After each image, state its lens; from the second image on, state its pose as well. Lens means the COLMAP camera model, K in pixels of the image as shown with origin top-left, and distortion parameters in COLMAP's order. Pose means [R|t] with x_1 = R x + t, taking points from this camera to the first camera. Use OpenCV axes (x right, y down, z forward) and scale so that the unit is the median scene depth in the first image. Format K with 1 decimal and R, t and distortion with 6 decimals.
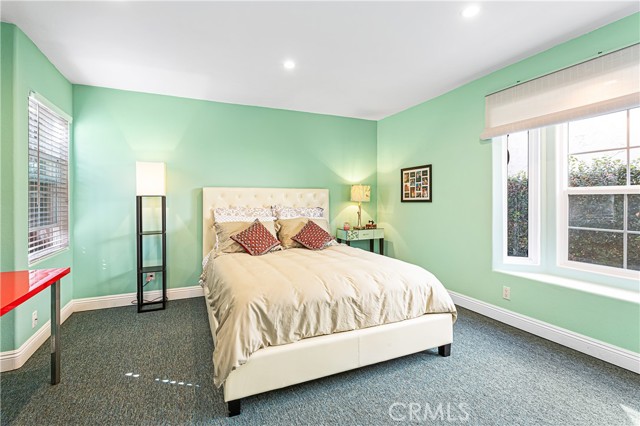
lens RADIAL K [[309.2, 0, 321.1], [0, 309.2, 206.4], [0, 0, 1]] dist [-0.001494, -0.000284]
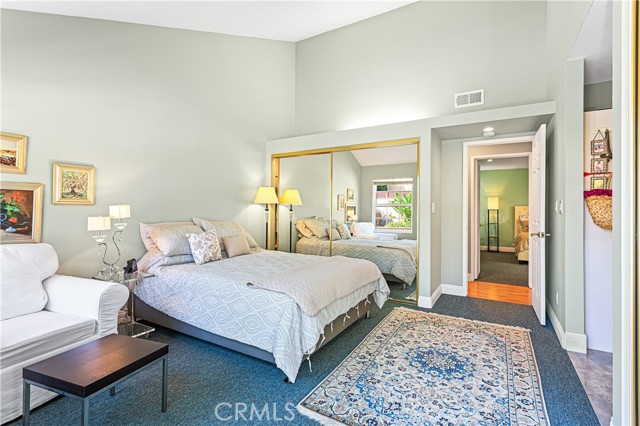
lens RADIAL K [[309.2, 0, 321.1], [0, 309.2, 206.4], [0, 0, 1]] dist [-0.001494, -0.000284]
pose [[0.587357, -0.006735, -0.809300, 0.700947], [-0.014221, 0.999725, -0.018641, 0.007249], [0.809203, 0.022458, 0.587099, -1.683938]]
